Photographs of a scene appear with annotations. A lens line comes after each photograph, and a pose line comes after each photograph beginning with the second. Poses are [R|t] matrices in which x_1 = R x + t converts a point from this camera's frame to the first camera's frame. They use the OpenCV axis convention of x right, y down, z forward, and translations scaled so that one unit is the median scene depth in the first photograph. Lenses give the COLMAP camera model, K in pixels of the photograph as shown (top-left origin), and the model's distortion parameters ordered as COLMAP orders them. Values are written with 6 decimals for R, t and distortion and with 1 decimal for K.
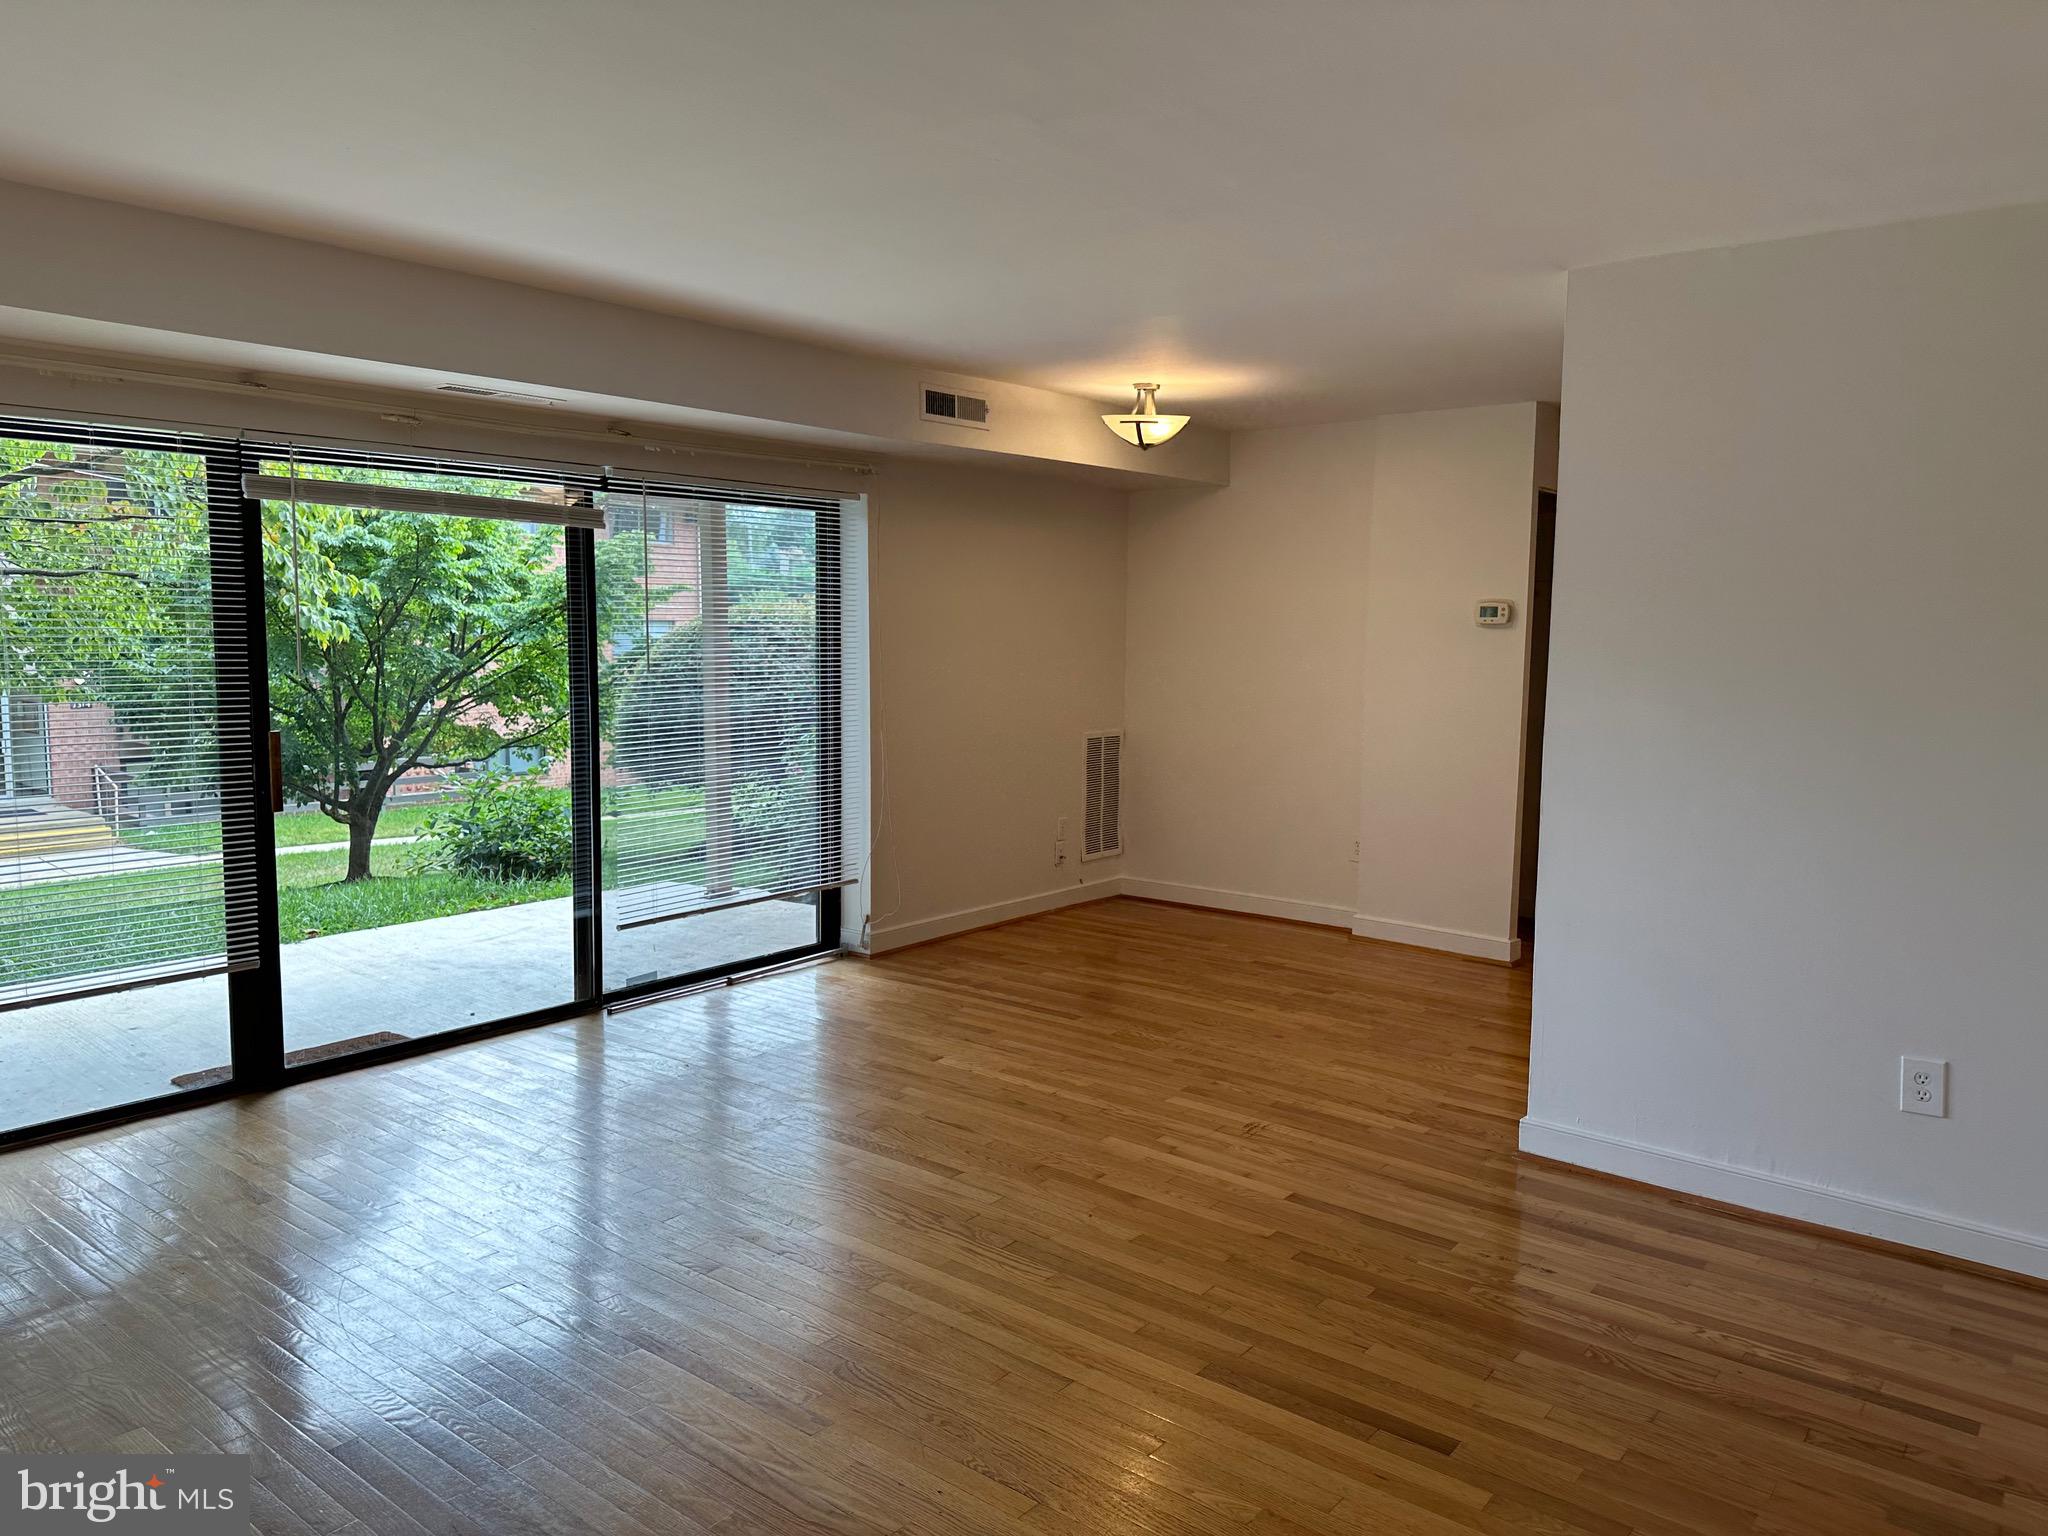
lens RADIAL K [[1424.6, 0, 1024.0], [0, 1424.6, 768.0], [0, 0, 1]] dist [0.263040, -0.317176]
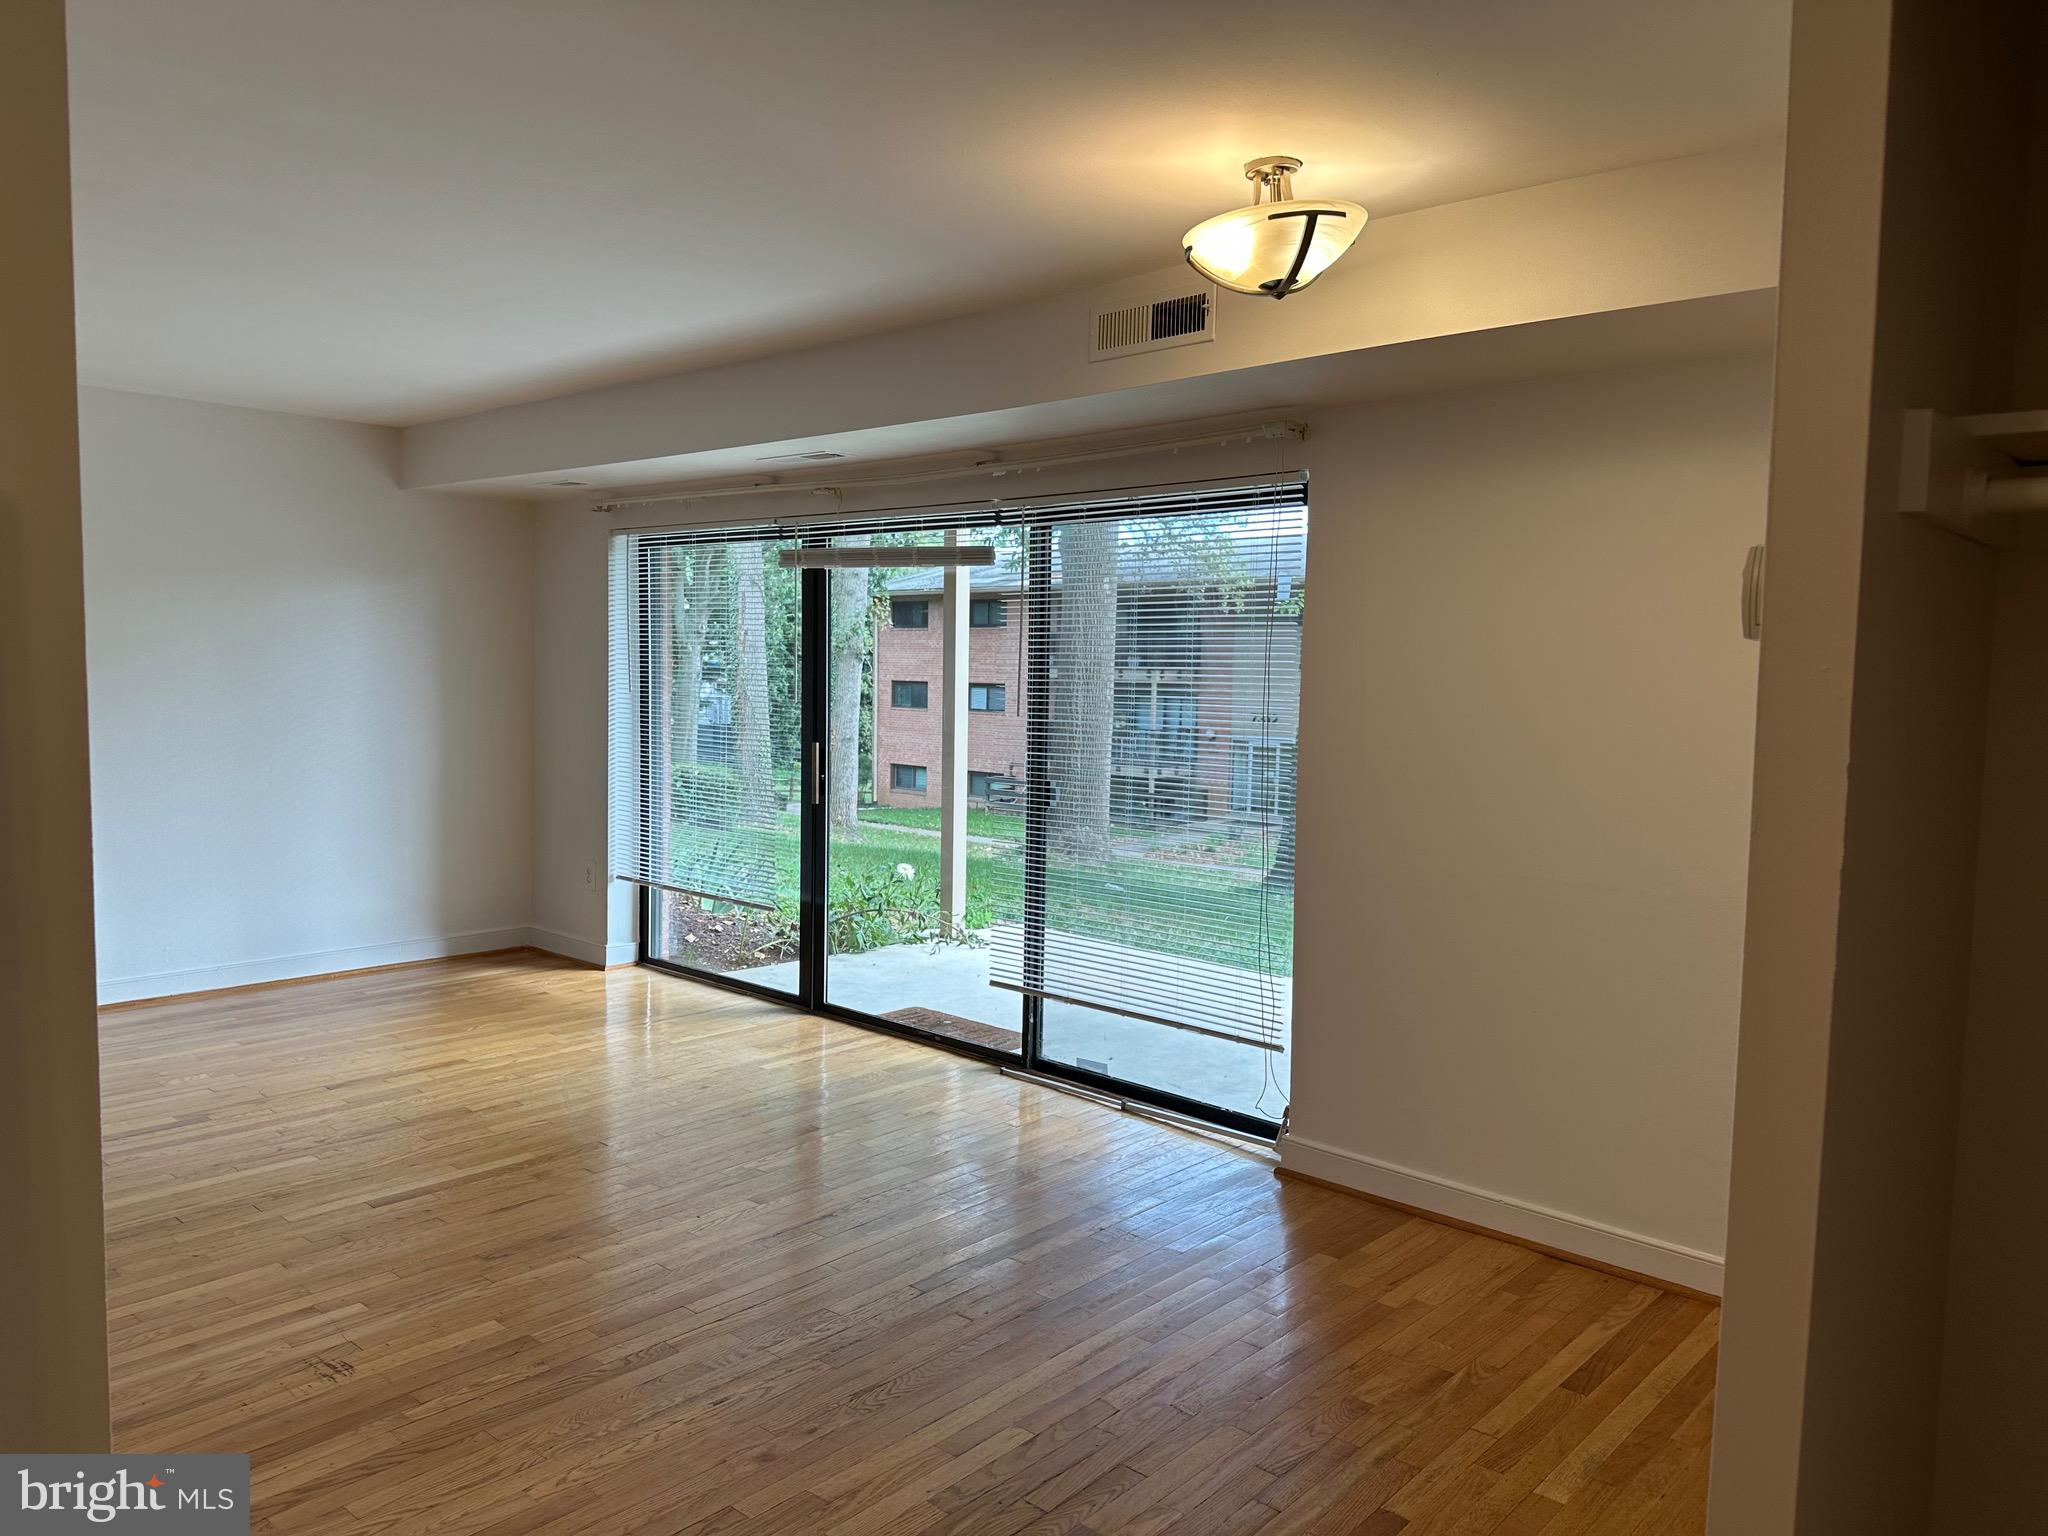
lens RADIAL K [[1424.1, 0, 1024.0], [0, 1424.1, 768.0], [0, 0, 1]] dist [-0.000151, -0.002589]
pose [[-0.046436, 0.062473, -0.996966, 0.671843], [-0.125848, 0.989724, 0.067881, -0.099507], [0.990962, 0.128618, -0.038097, 1.112915]]
